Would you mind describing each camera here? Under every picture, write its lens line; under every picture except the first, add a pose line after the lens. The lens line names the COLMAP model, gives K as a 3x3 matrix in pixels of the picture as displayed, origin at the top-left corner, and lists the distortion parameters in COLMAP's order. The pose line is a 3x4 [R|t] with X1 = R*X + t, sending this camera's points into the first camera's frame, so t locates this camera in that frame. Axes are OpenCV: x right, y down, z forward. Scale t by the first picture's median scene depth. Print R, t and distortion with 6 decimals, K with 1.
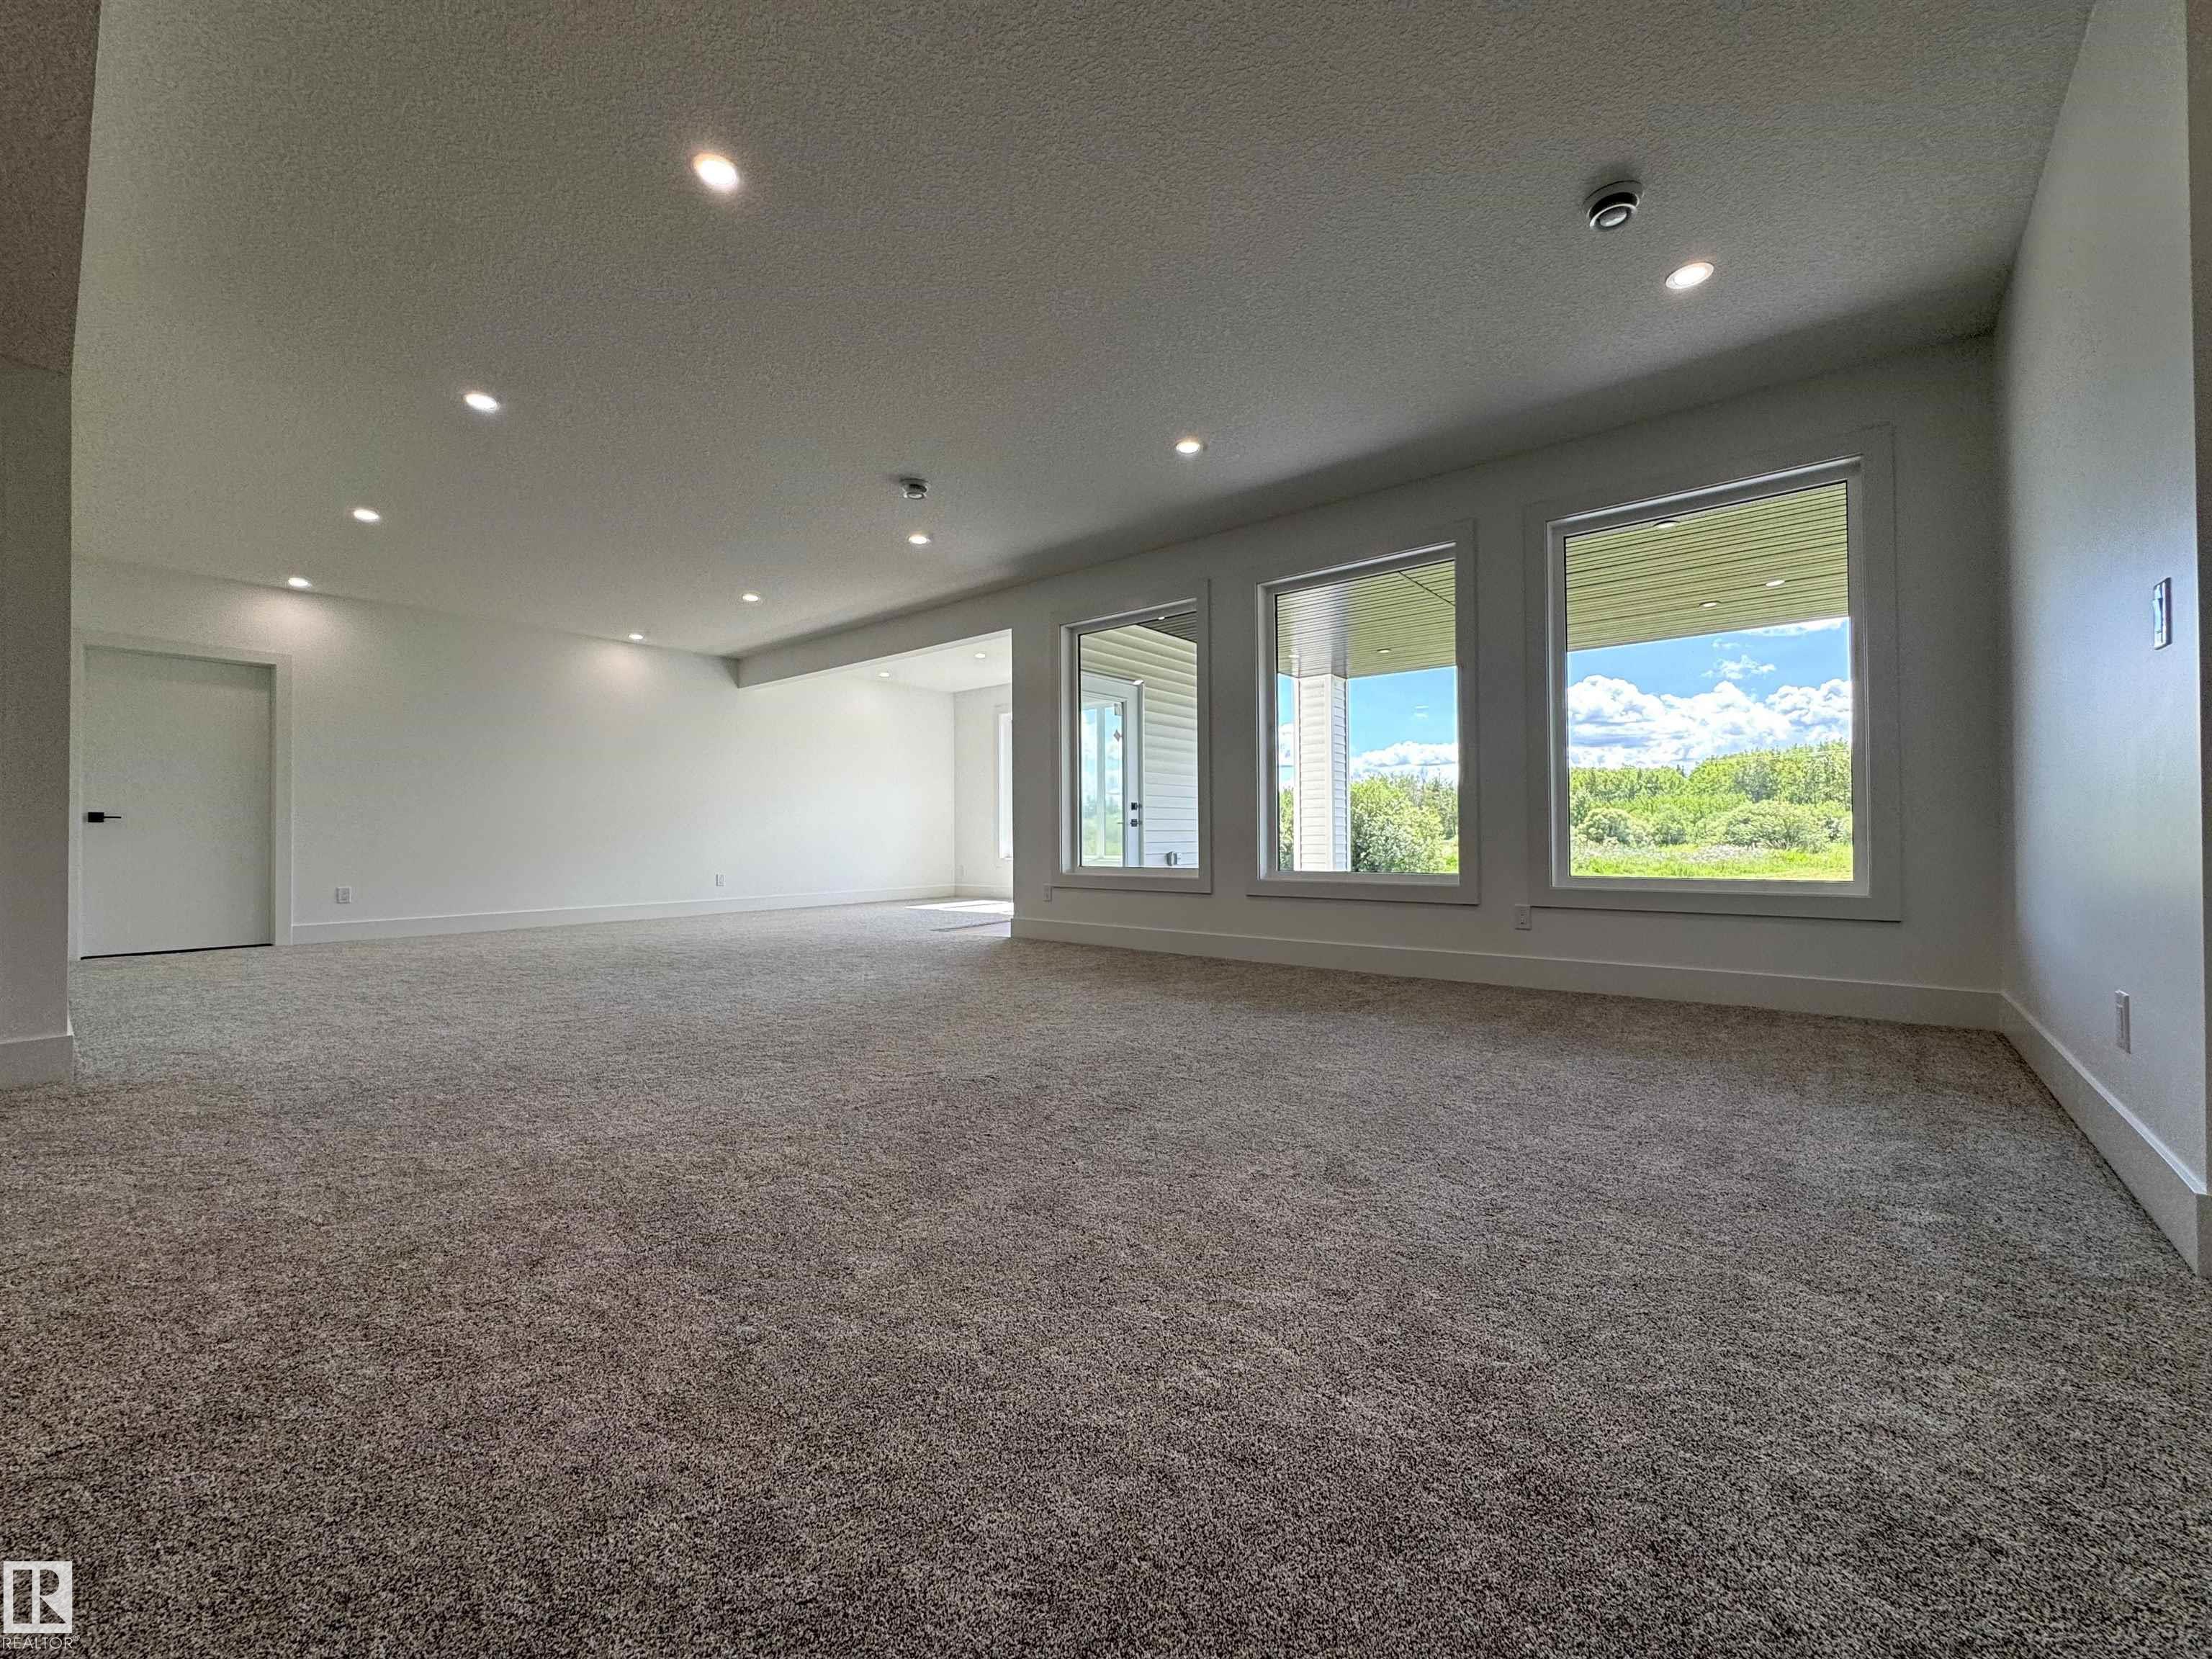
lens RADIAL K [[892.7, 0, 1106.0], [0, 892.7, 829.5], [0, 0, 1]] dist [-0.006135, 0.000182]
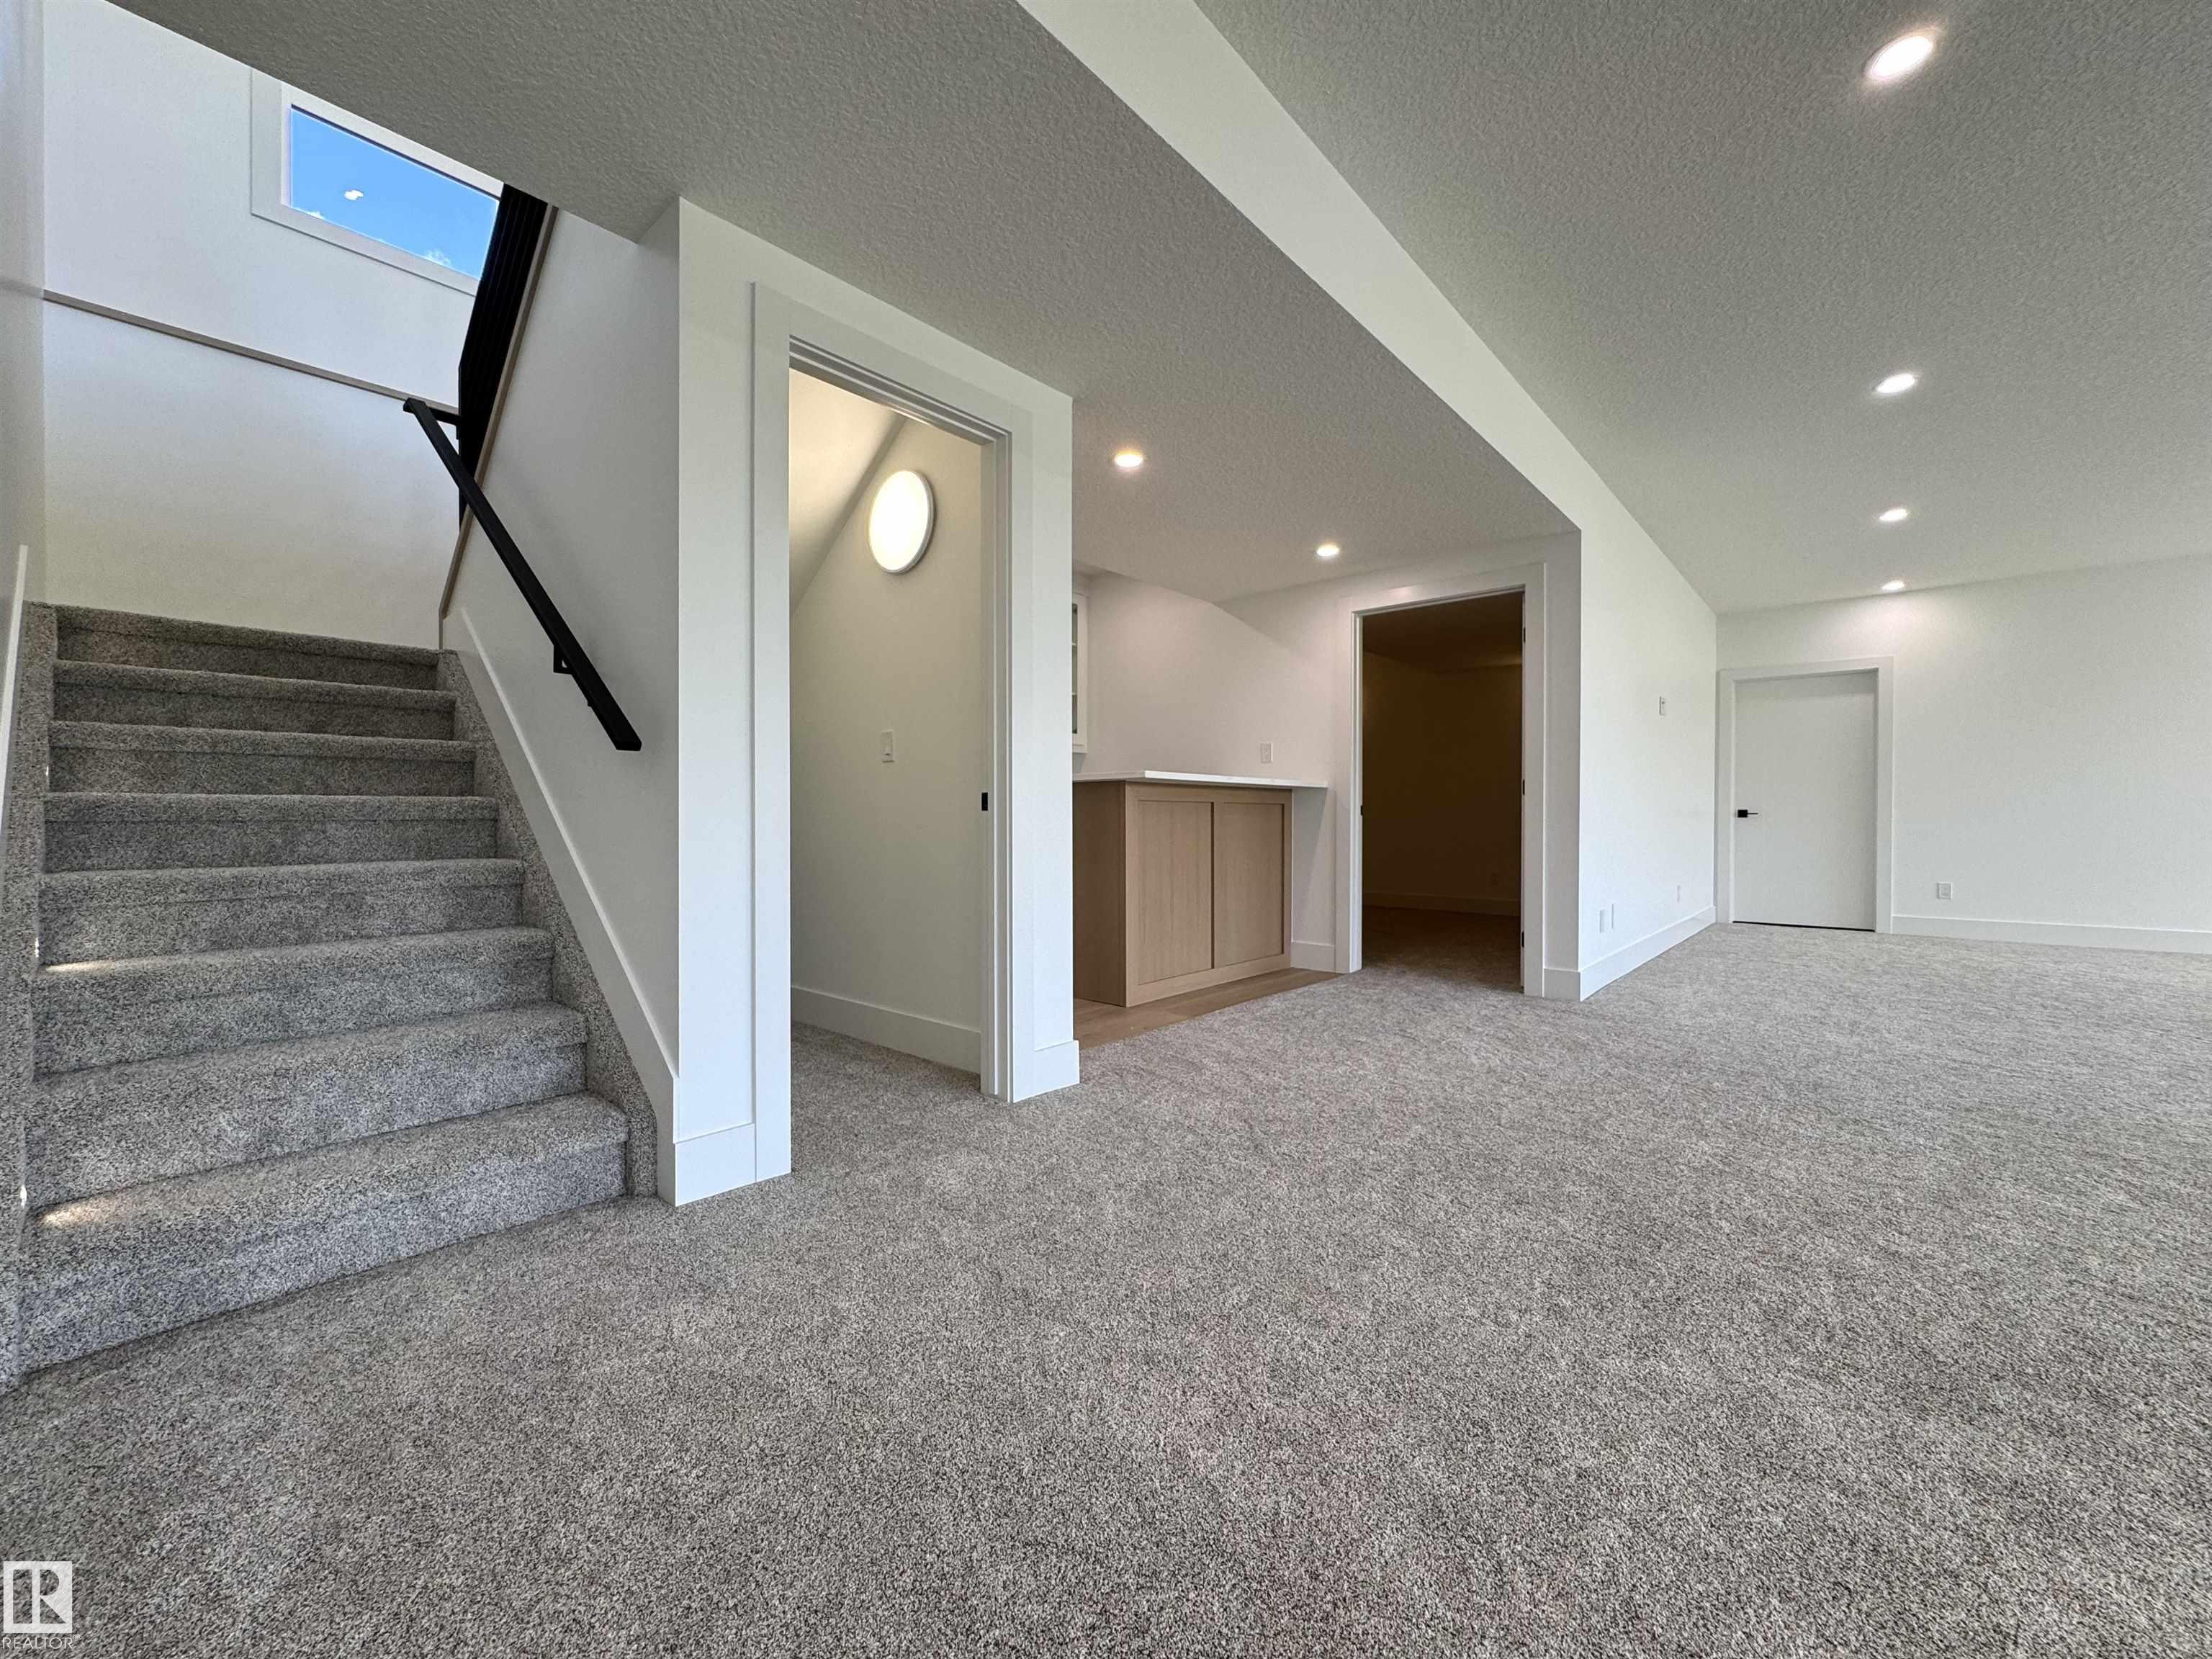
lens RADIAL K [[892.1, 0, 1106.0], [0, 892.1, 829.5], [0, 0, 1]] dist [-0.001955, 0.000302]
pose [[-0.039458, 0.019295, -0.999035, 0.380383], [0.008180, 0.999786, 0.018986, -0.046039], [0.999188, -0.007423, -0.039608, 0.266428]]
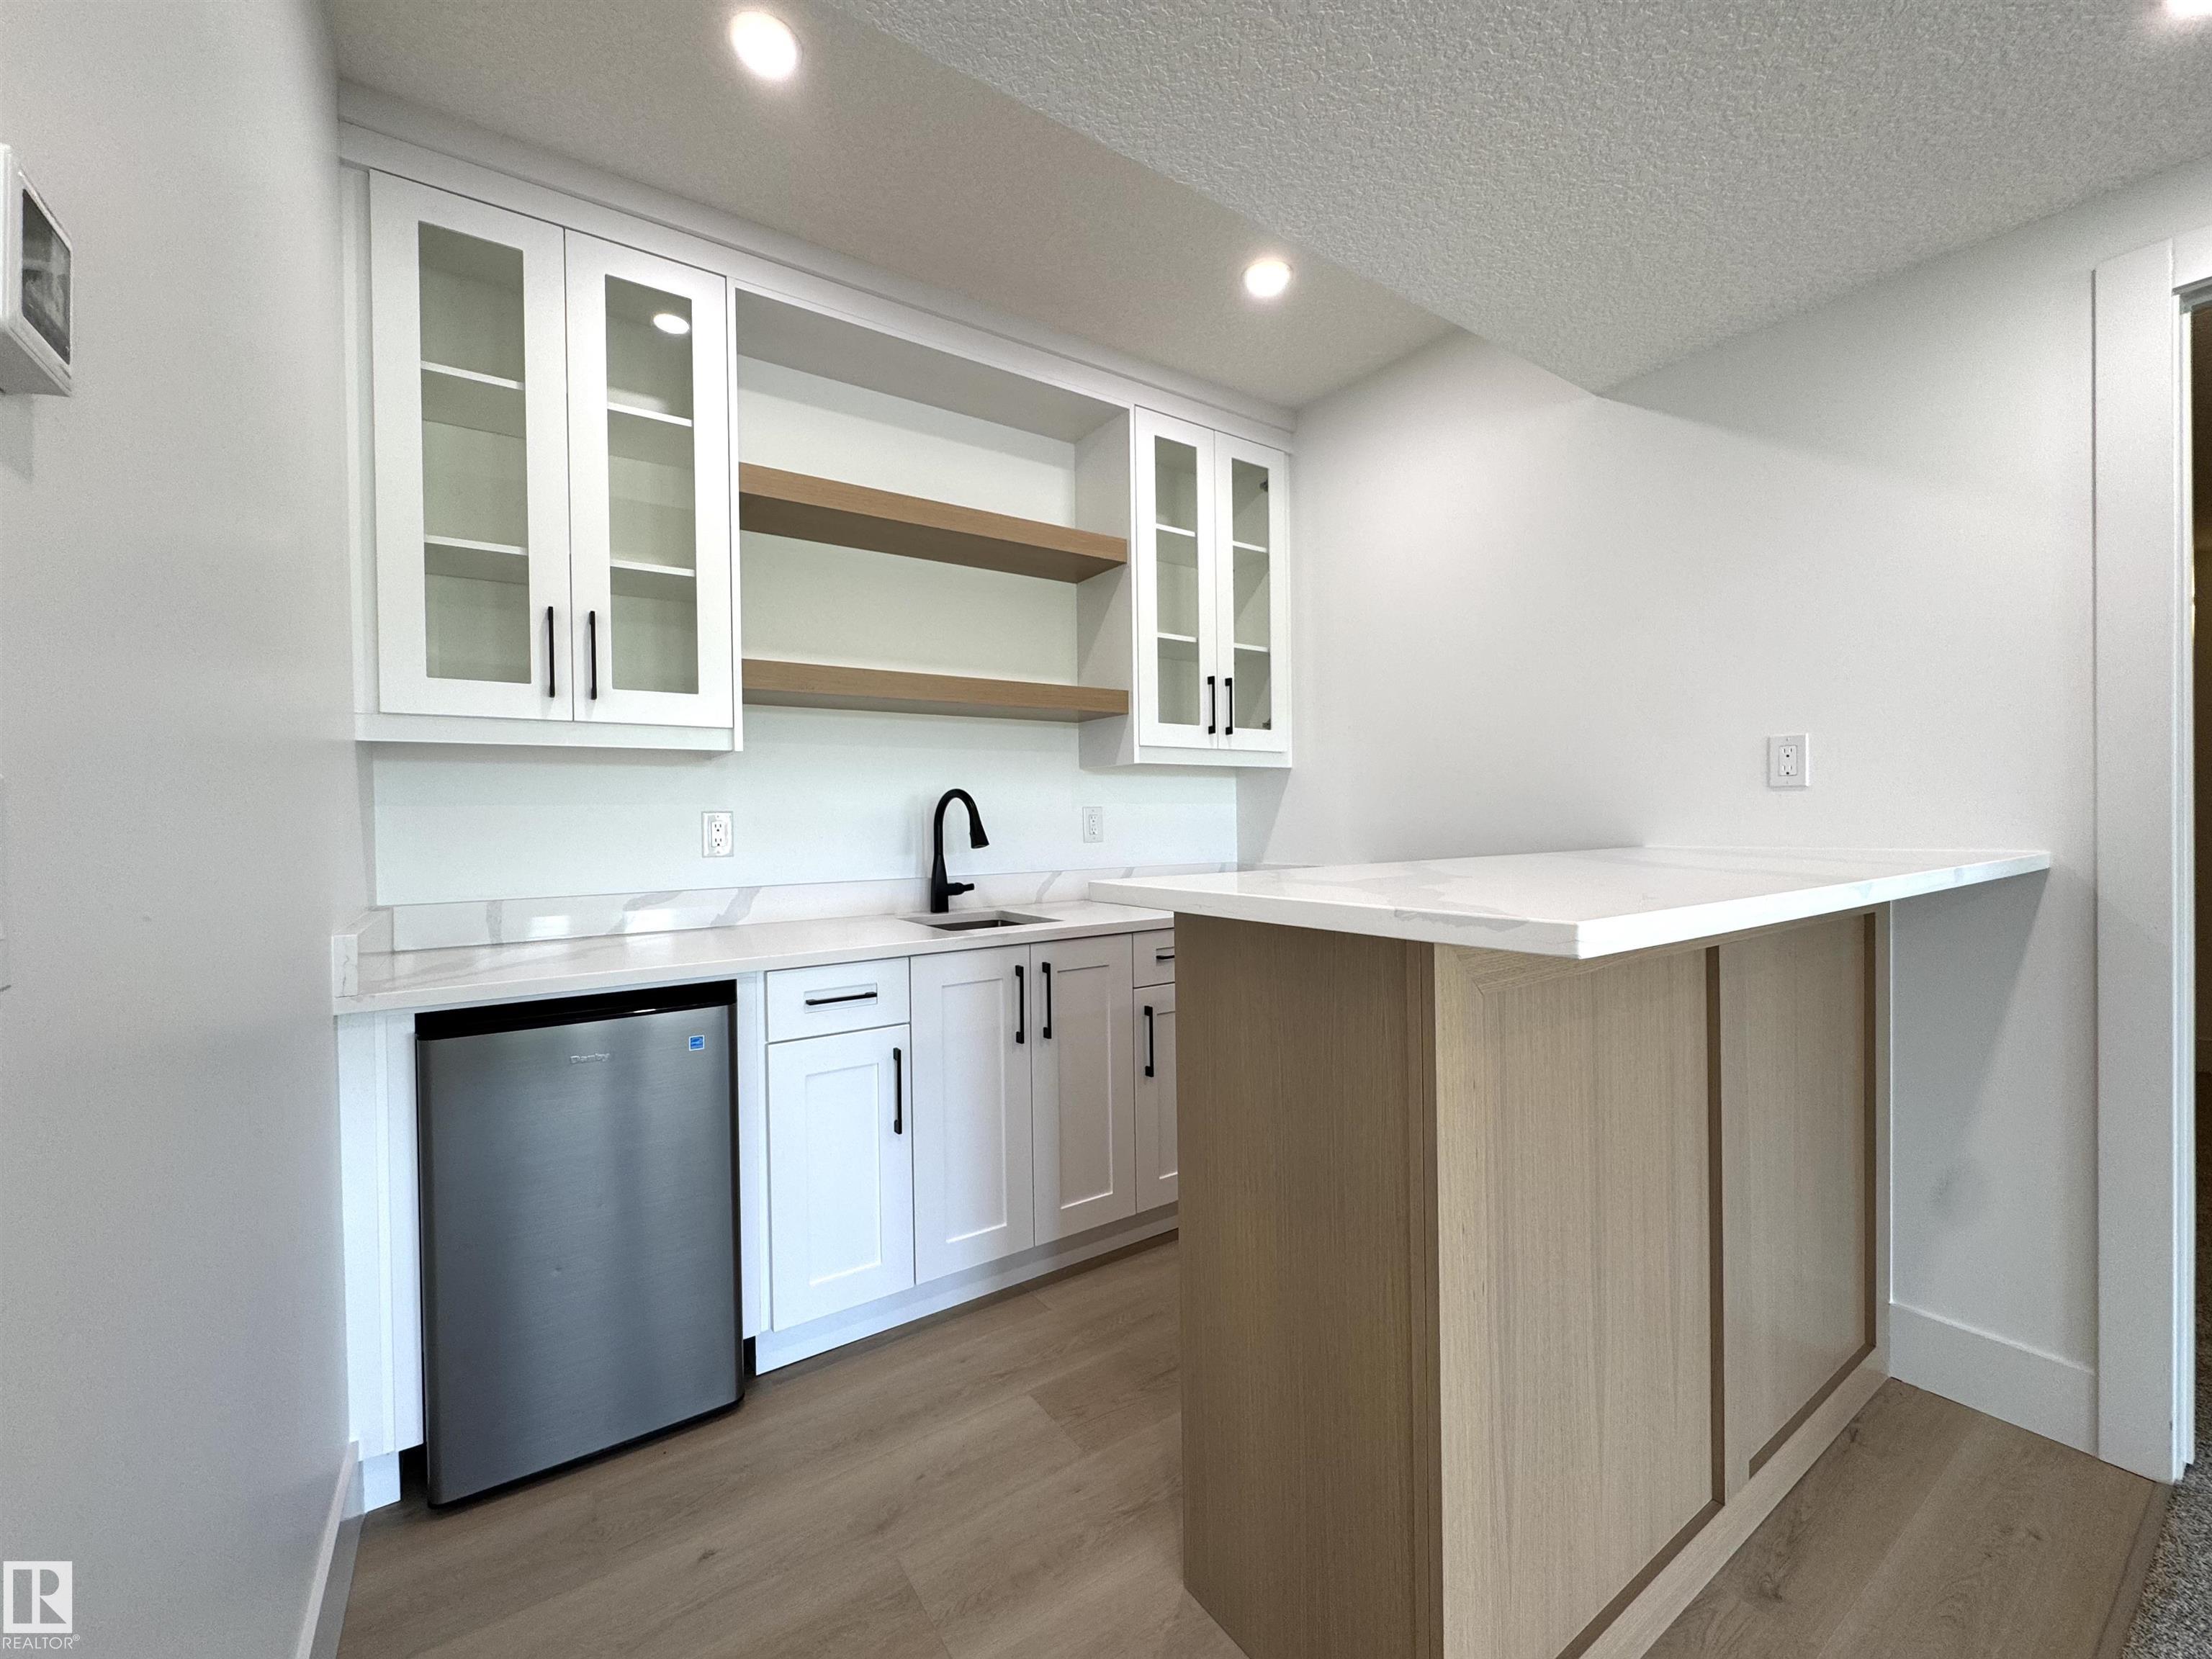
lens RADIAL K [[892.7, 0, 1106.0], [0, 892.7, 829.5], [0, 0, 1]] dist [-0.006135, 0.000182]
pose [[-0.275303, 0.022179, -0.961102, -0.748469], [0.023977, 0.999581, 0.016199, -0.144630], [0.961058, -0.018584, -0.275720, 0.212742]]
